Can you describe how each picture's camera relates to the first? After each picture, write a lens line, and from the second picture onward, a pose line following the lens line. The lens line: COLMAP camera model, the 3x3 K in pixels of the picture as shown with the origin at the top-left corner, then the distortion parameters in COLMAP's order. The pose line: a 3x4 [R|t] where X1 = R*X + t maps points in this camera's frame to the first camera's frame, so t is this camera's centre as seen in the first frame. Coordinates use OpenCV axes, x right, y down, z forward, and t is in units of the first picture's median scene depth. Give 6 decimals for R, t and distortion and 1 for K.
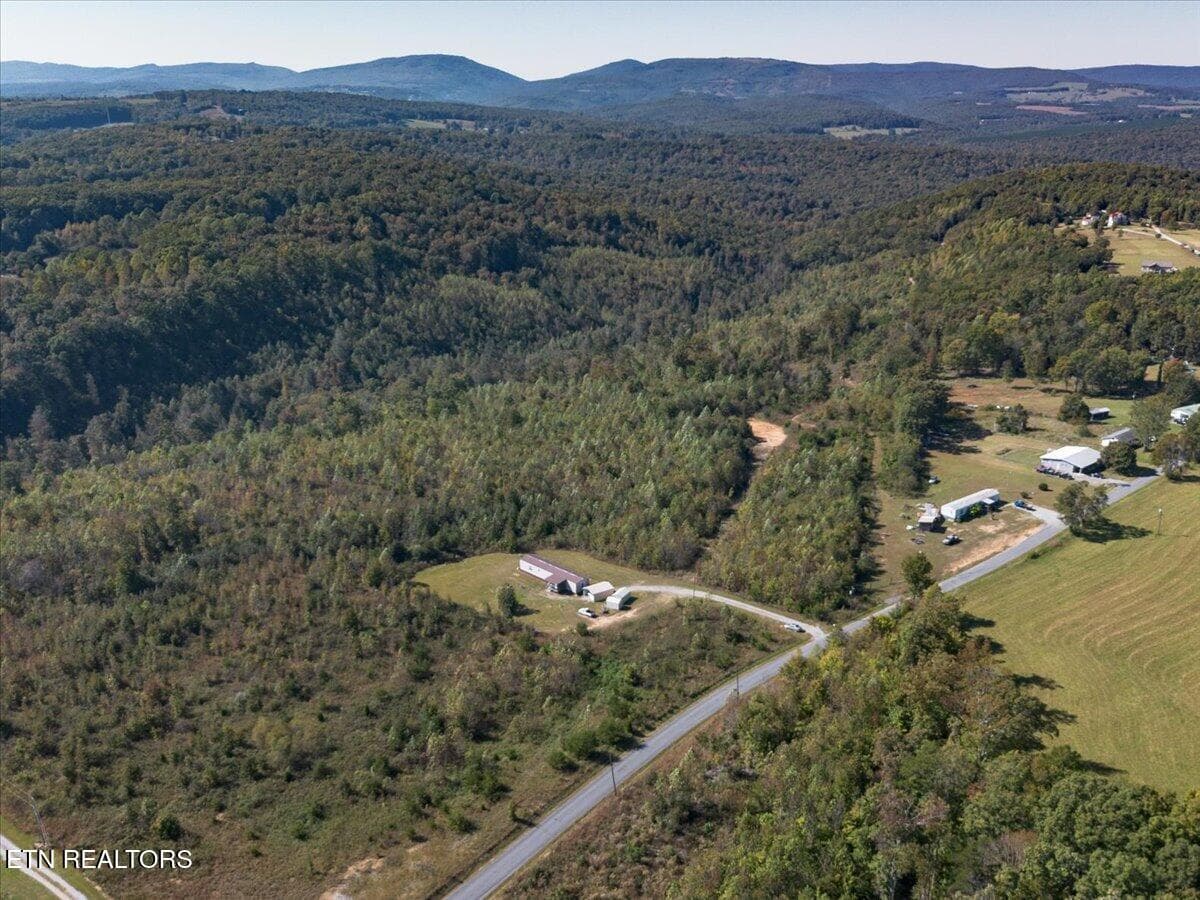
lens RADIAL K [[1089.3, 0, 640.2], [0, 1089.3, 536.9], [0, 0, 1]] dist [0.069434, -0.076406]
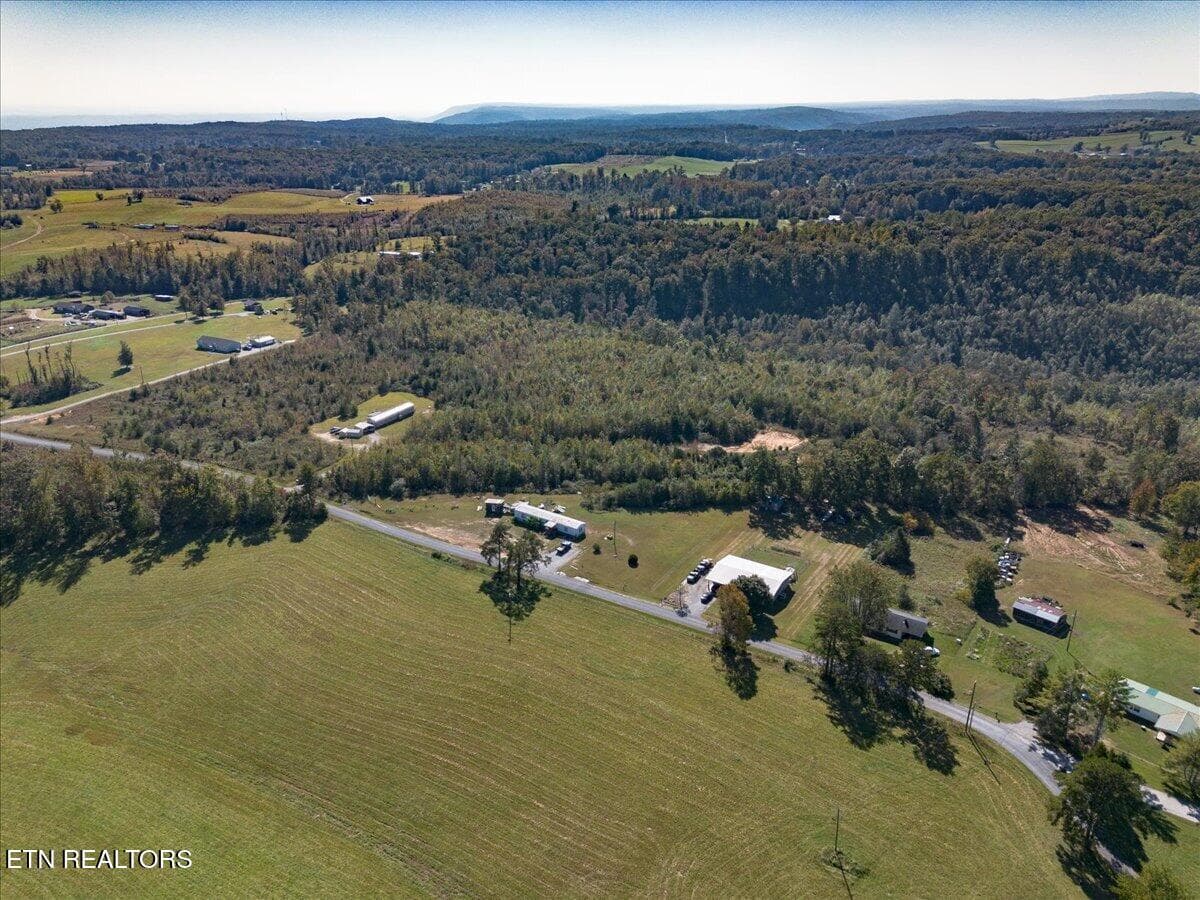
lens RADIAL K [[838.8, 0, 600.0], [0, 838.8, 450.0], [0, 0, 1]] dist [0.057767, -0.038558]
pose [[0.273498, 0.363337, -0.890609, 0.537330], [-0.365125, 0.895825, 0.253338, -0.164902], [0.889878, 0.255897, 0.377670, 0.408563]]
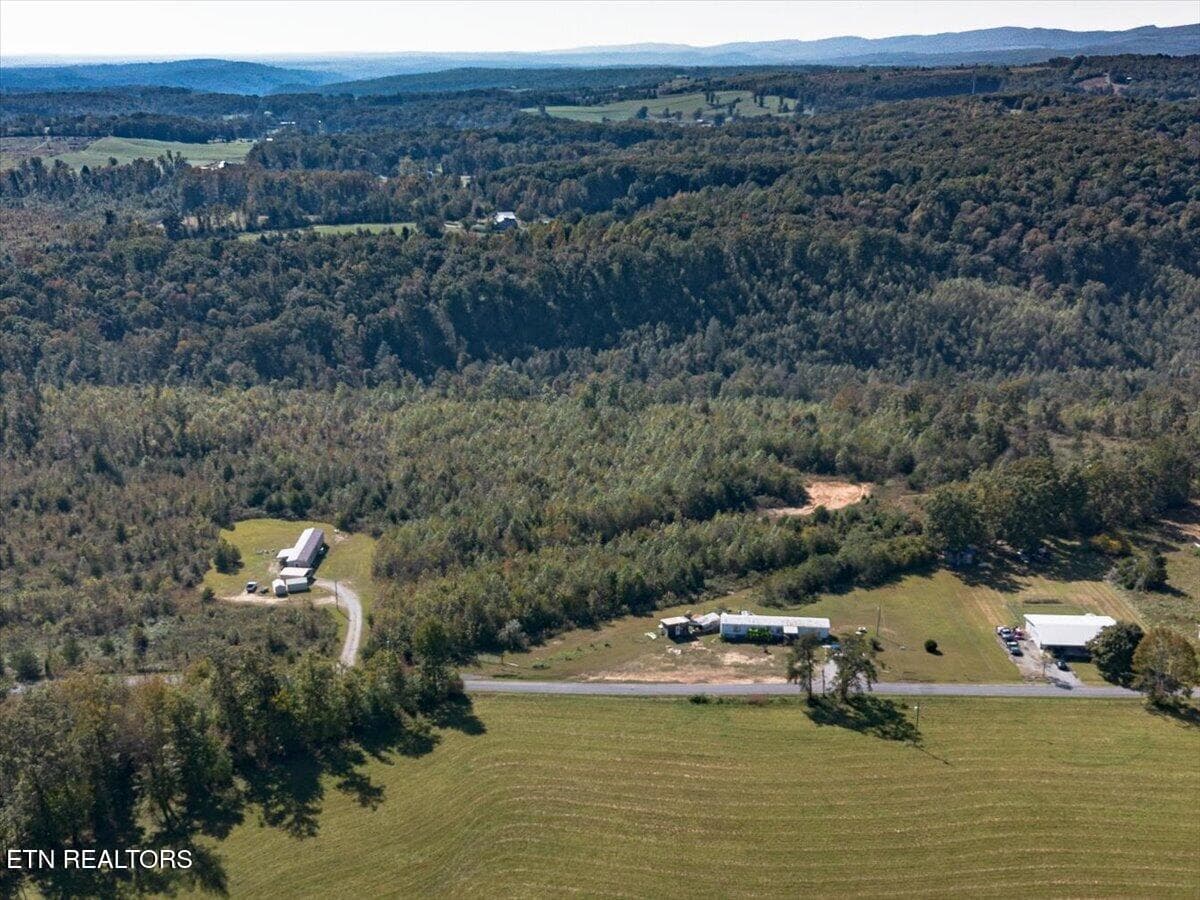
lens RADIAL K [[1253.6, 0, 565.9], [0, 1253.6, 578.4], [0, 0, 1]] dist [0.085188, -0.127231]
pose [[0.693126, 0.271729, -0.667637, 0.417017], [-0.268227, 0.956939, 0.111007, -0.064438], [0.669052, 0.102137, 0.736164, 0.162101]]
